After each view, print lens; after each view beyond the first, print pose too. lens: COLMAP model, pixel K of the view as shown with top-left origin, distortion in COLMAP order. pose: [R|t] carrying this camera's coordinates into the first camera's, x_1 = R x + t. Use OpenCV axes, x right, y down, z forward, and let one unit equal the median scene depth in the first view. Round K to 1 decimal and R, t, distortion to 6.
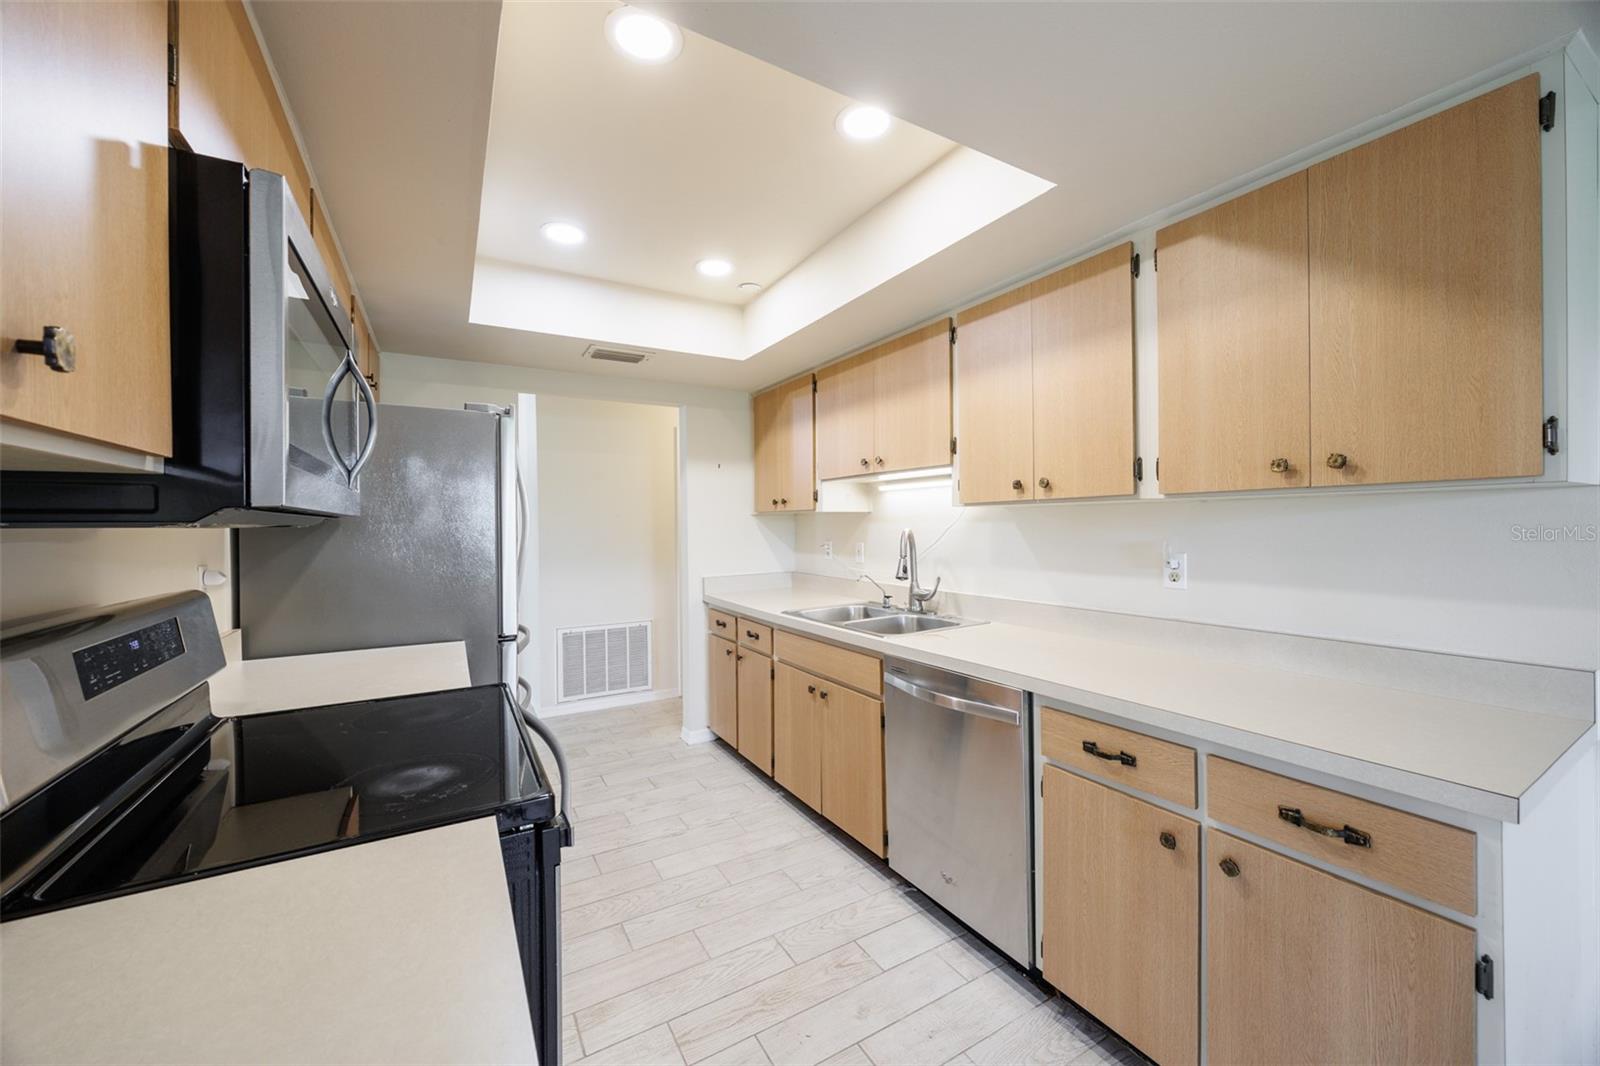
lens RADIAL K [[611.8, 0, 804.8], [0, 611.8, 528.9], [0, 0, 1]] dist [-0.000927, 0.000080]
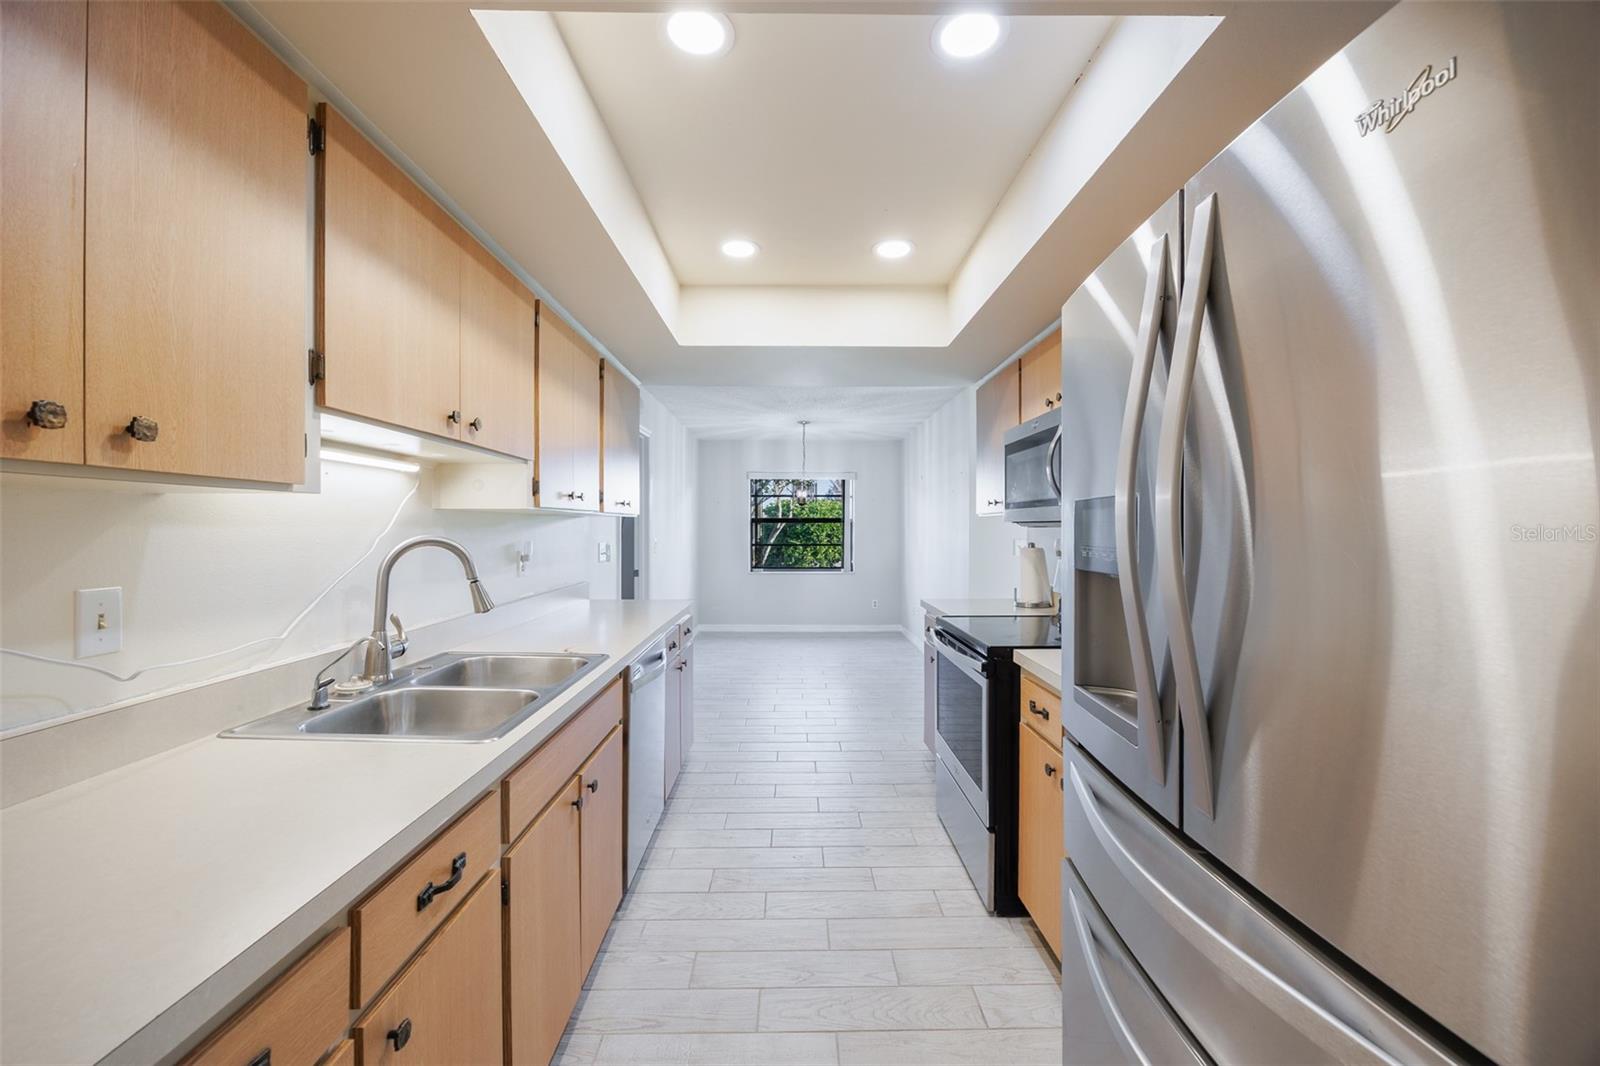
lens RADIAL K [[611.8, 0, 804.8], [0, 611.8, 528.9], [0, 0, 1]] dist [-0.000927, 0.000080]
pose [[-0.870338, 0.007789, 0.492393, -0.533908], [0.009264, 0.999957, 0.000557, -0.005080], [-0.492367, 0.005046, -0.870373, 1.576171]]
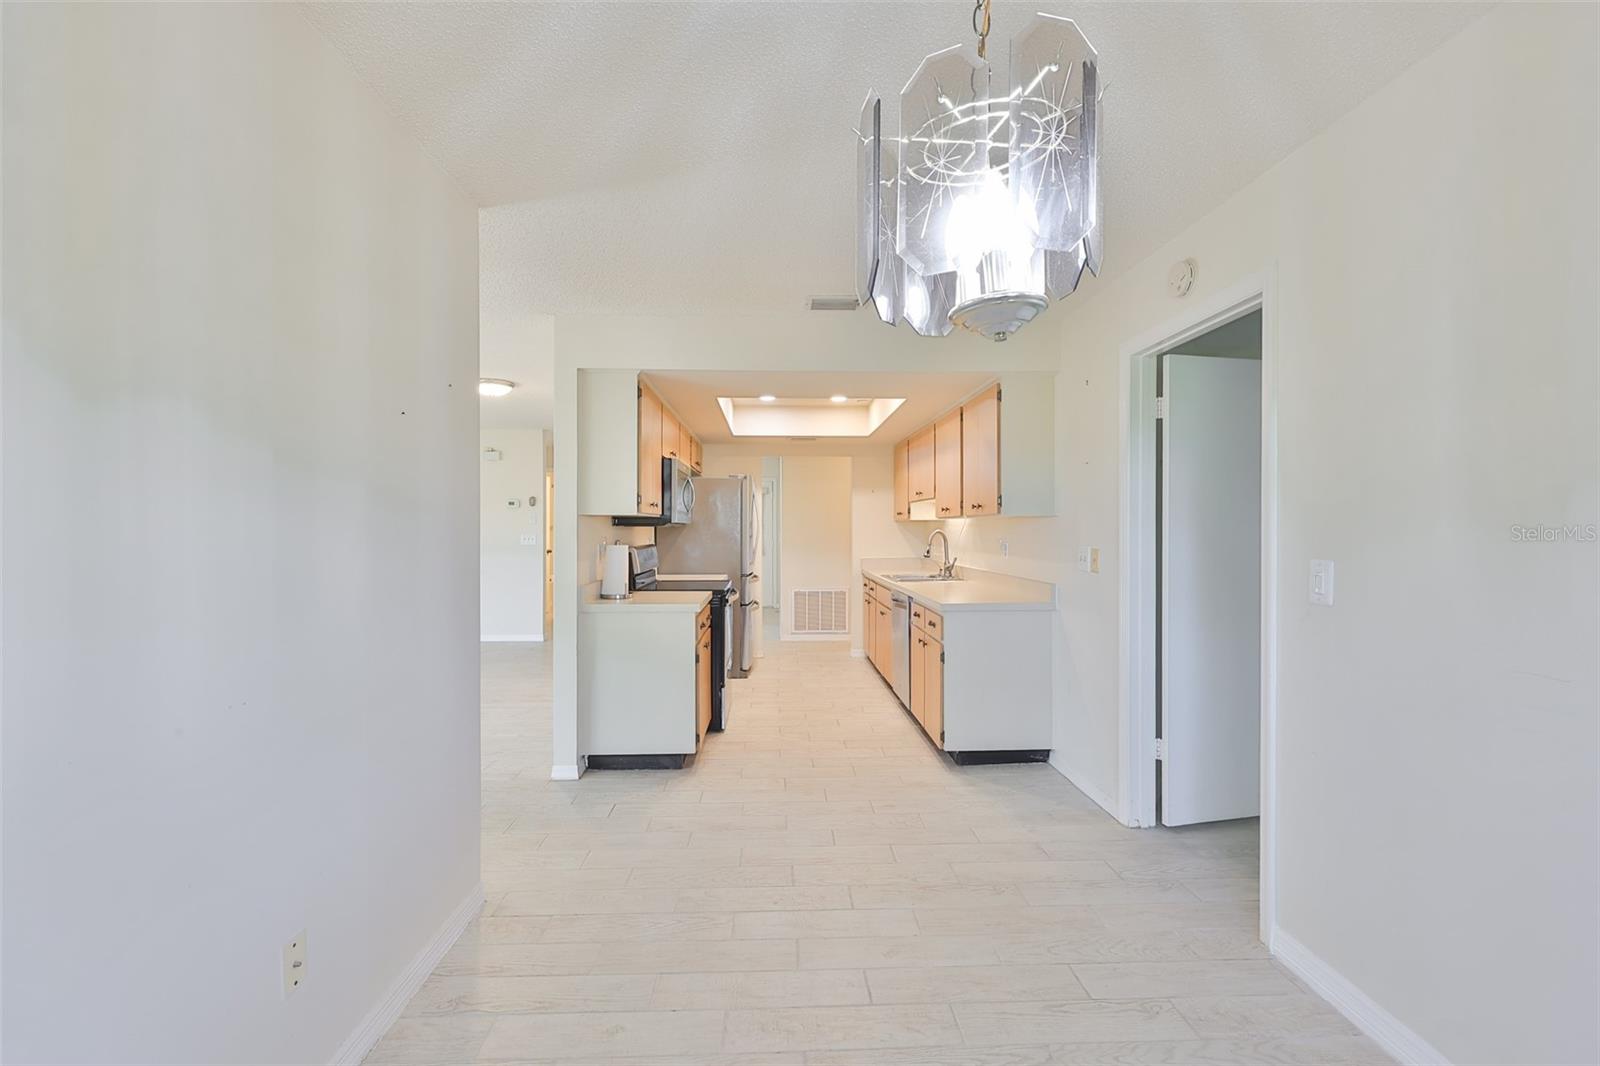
lens RADIAL K [[707.8, 0, 800.0], [0, 707.8, 533.0], [0, 0, 1]] dist [0.001061, 0.000313]
pose [[0.880463, 0.012973, -0.473937, 0.940885], [-0.011599, 0.999916, 0.005822, 0.000817], [0.473973, 0.000371, 0.880539, -1.223090]]
